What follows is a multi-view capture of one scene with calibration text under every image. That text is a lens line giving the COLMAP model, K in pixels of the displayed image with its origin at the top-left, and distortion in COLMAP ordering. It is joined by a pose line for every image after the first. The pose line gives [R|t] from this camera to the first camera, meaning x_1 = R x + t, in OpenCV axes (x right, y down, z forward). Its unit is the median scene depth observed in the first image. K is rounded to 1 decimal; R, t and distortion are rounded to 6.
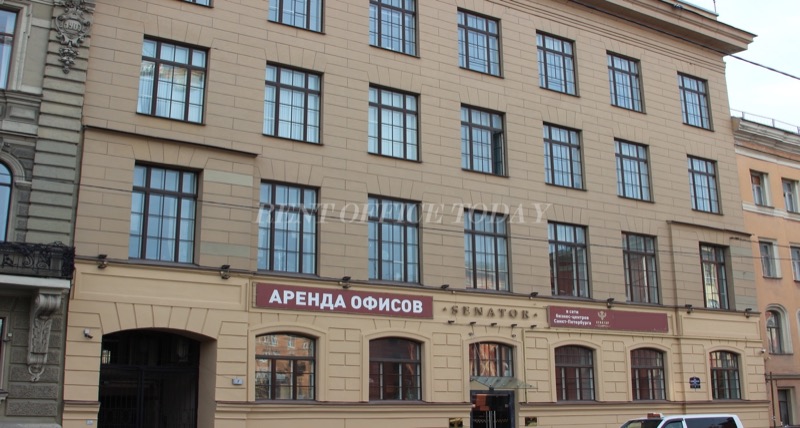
lens RADIAL K [[987.7, 0, 400.0], [0, 987.7, 214.0], [0, 0, 1]] dist [-0.113277, 0.010113]
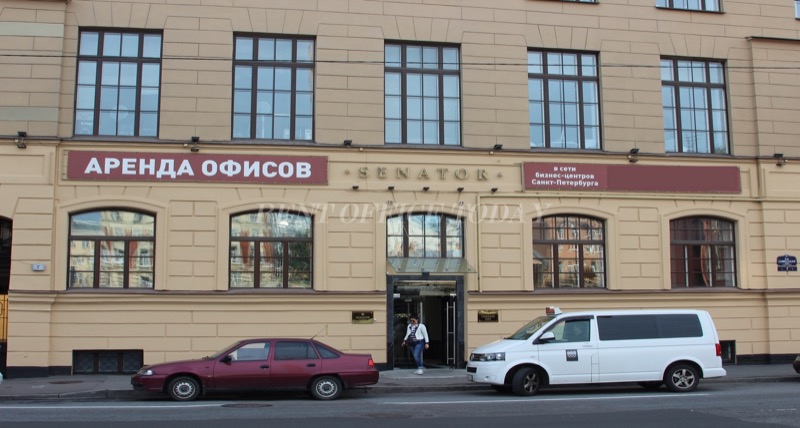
lens RADIAL K [[1030.7, 0, 400.0], [0, 1030.7, 214.0], [0, 0, 1]] dist [-0.147440, 0.017098]
pose [[0.921938, -0.032555, -0.385968, 0.382975], [0.076381, 0.992175, 0.098761, 0.051133], [0.379733, -0.120532, 0.917210, 0.262454]]
